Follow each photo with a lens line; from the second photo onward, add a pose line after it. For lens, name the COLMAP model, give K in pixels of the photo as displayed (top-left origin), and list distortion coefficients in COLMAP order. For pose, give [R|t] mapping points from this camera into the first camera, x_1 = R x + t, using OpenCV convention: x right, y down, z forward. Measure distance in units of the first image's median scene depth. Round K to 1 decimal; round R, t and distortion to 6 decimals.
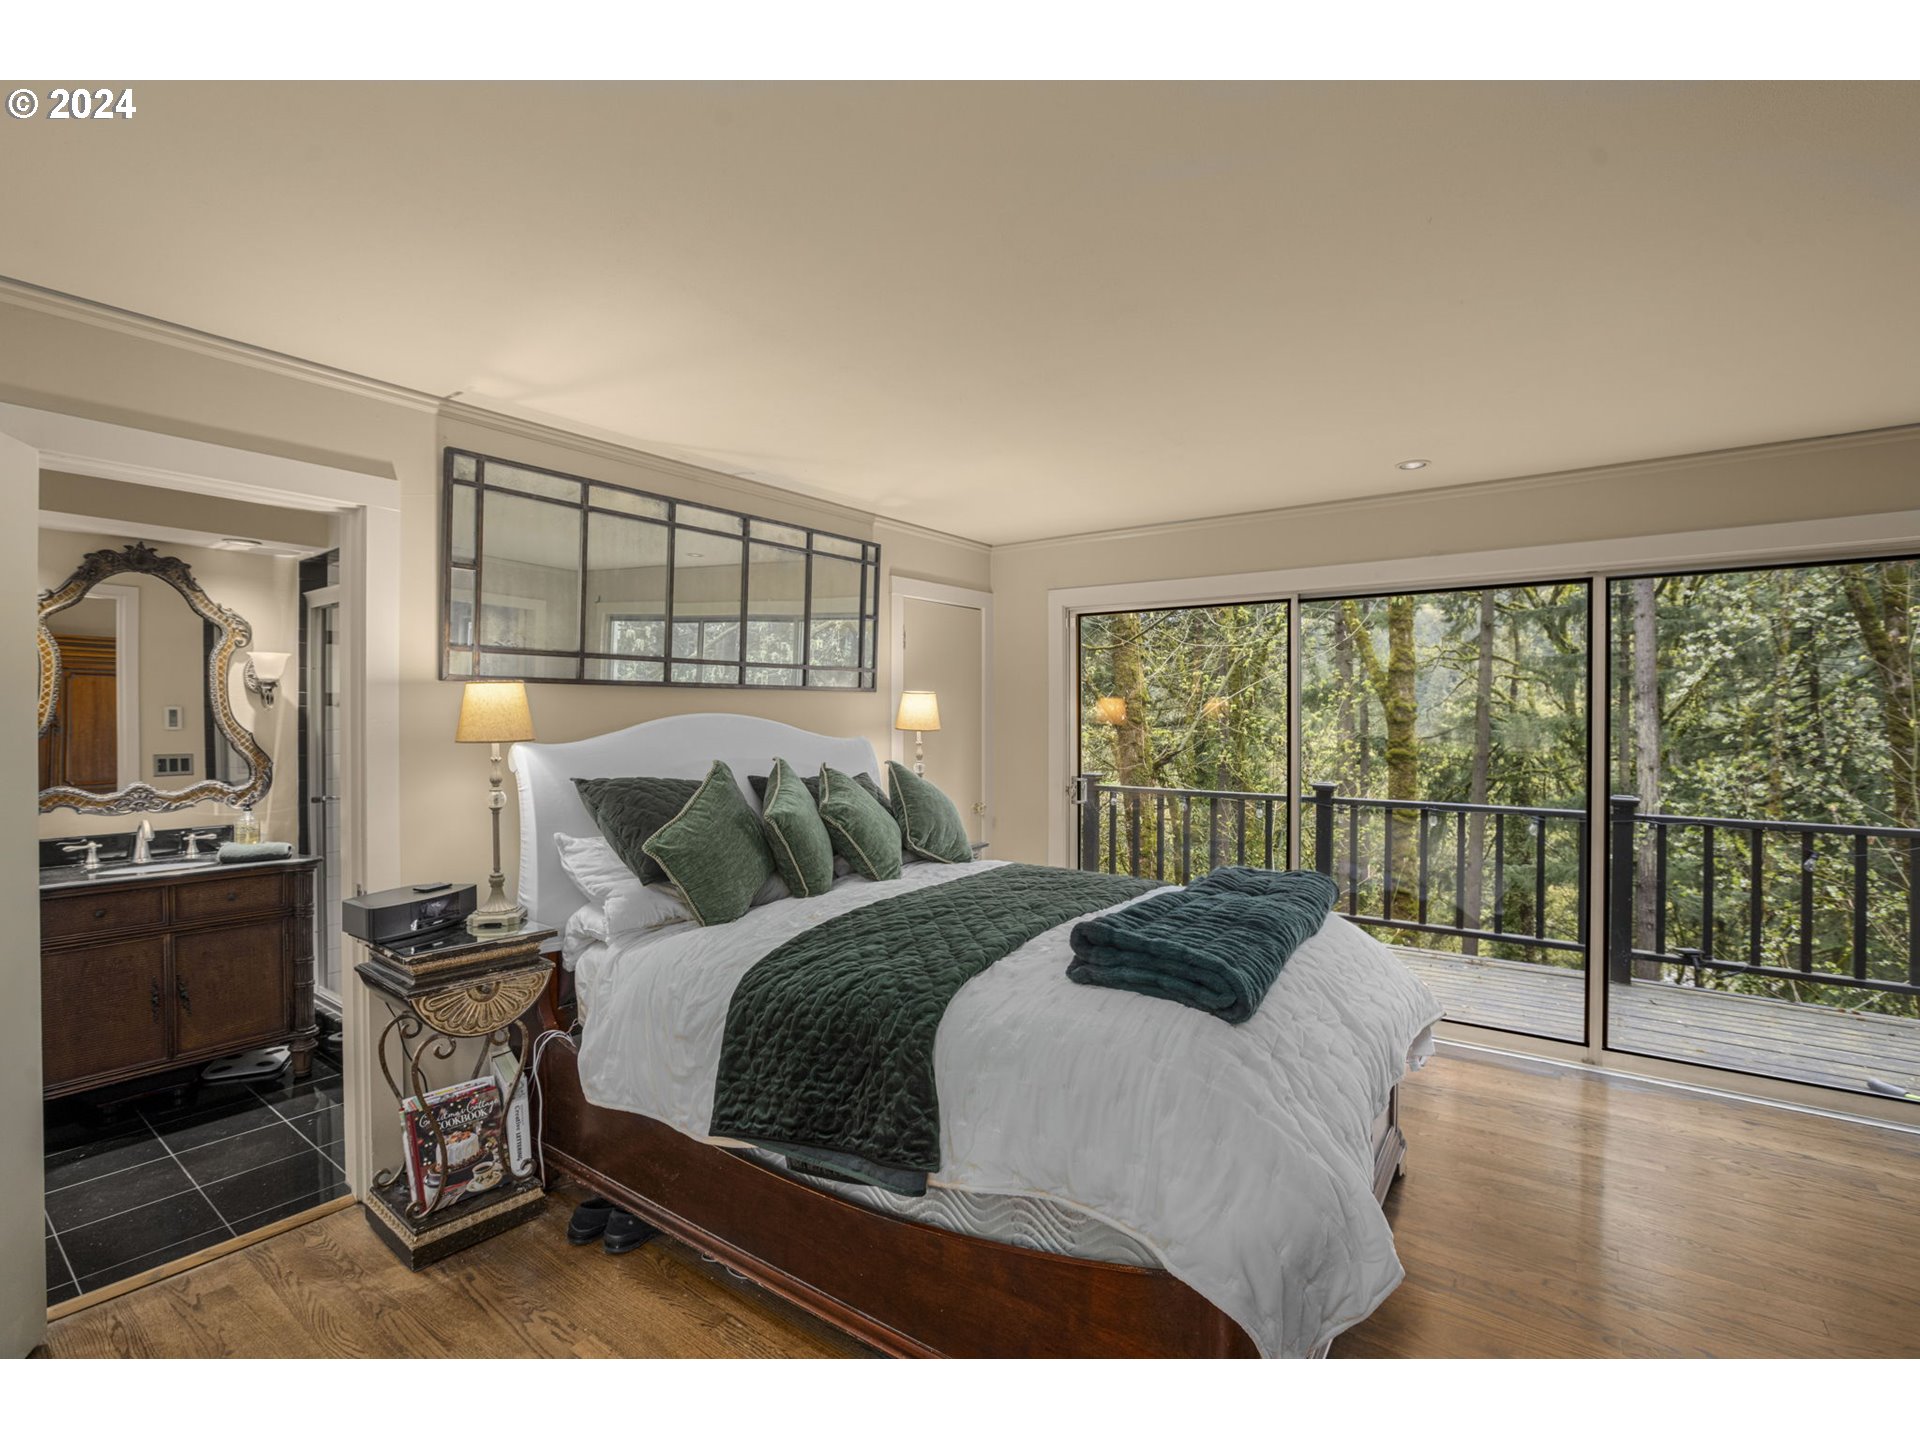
lens RADIAL K [[910.0, 0, 960.0], [0, 910.0, 720.0], [0, 0, 1]] dist [-0.001515, -0.000452]
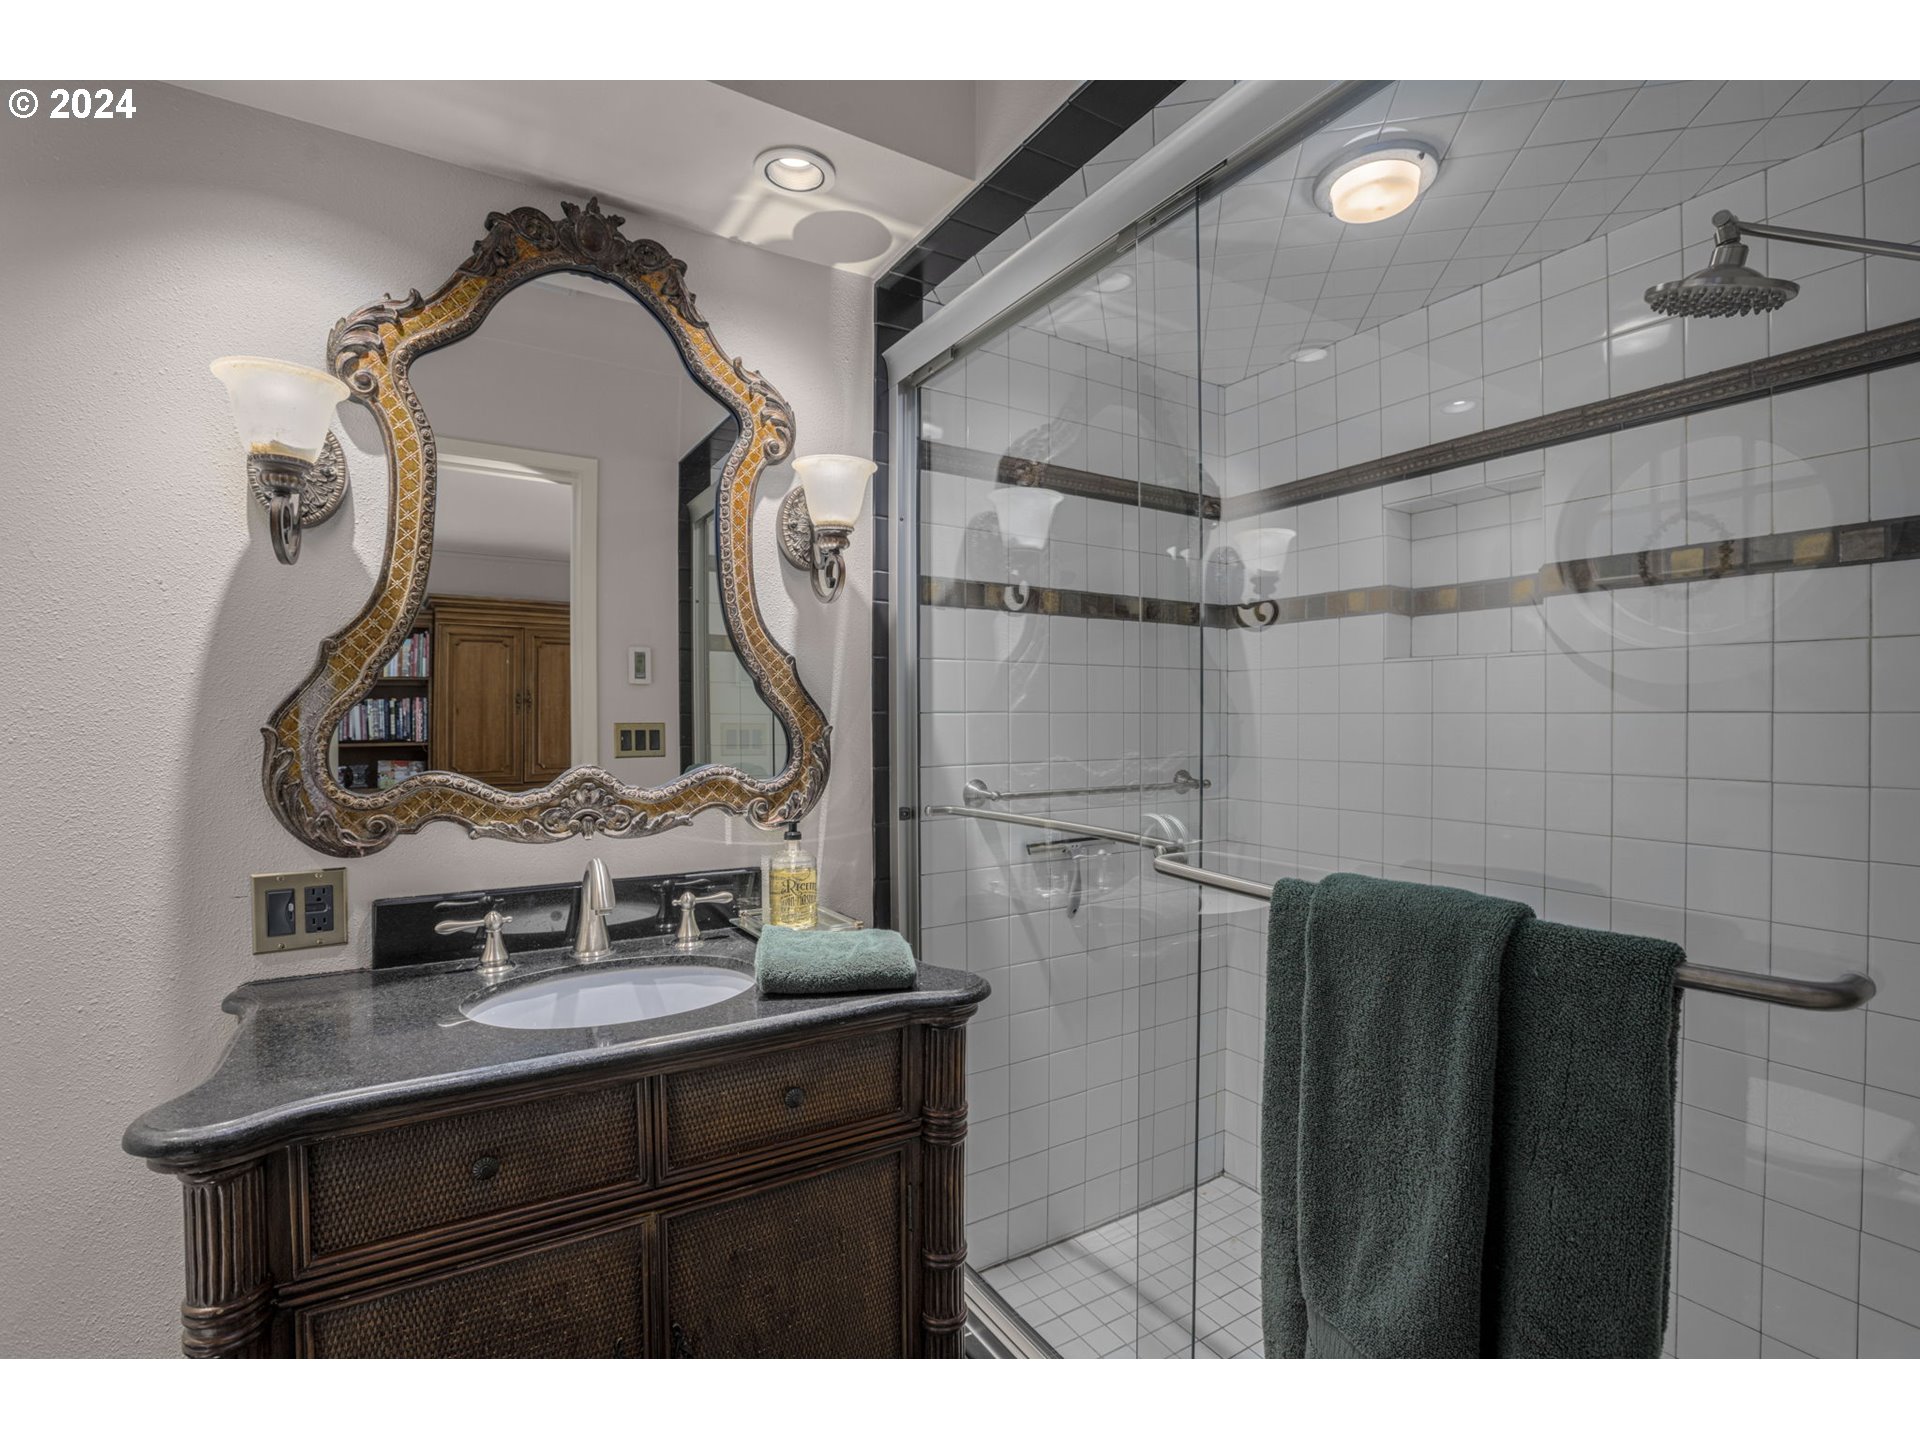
lens RADIAL K [[912.7, 0, 960.0], [0, 912.7, 720.0], [0, 0, 1]] dist [-0.038620, 0.000014]
pose [[0.934675, 0.000324, -0.355503, -0.544546], [0.000242, 0.999999, 0.001549, 0.043205], [0.355503, -0.001534, 0.934674, 0.614826]]
